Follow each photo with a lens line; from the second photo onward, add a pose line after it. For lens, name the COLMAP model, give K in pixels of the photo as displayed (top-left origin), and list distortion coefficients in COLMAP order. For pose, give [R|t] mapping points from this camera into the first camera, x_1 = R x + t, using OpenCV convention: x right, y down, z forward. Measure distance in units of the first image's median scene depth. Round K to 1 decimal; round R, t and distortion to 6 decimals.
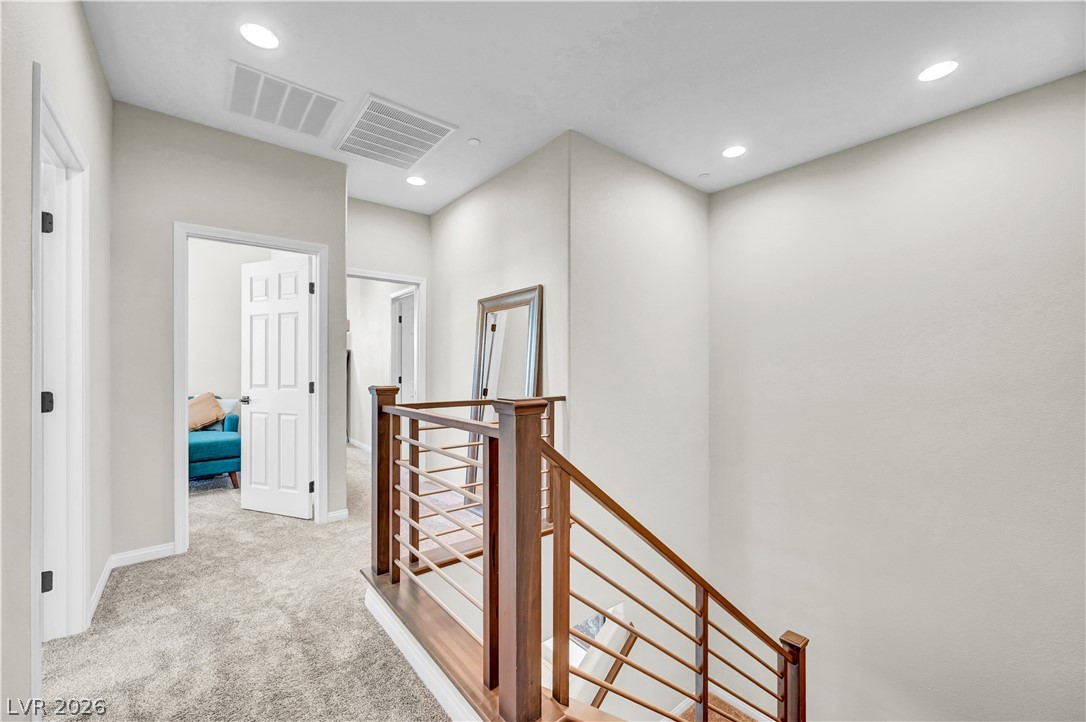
lens RADIAL K [[435.1, 0, 542.4], [0, 435.1, 364.3], [0, 0, 1]] dist [-0.001043, 0.000171]
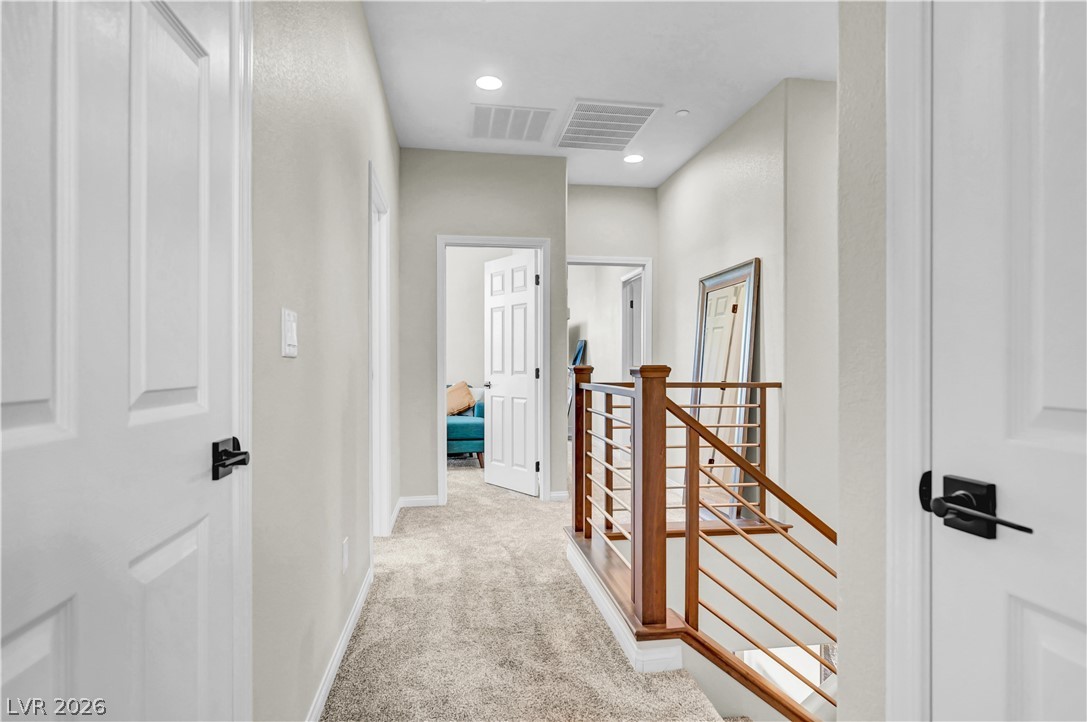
lens RADIAL K [[590.4, 0, 543.5], [0, 590.4, 361.0], [0, 0, 1]] dist [0.000230, 0.000086]
pose [[0.863959, -0.004043, -0.503546, 0.238606], [0.003202, 0.999992, -0.002534, 0.030617], [0.503552, 0.000576, 0.863965, -0.274286]]
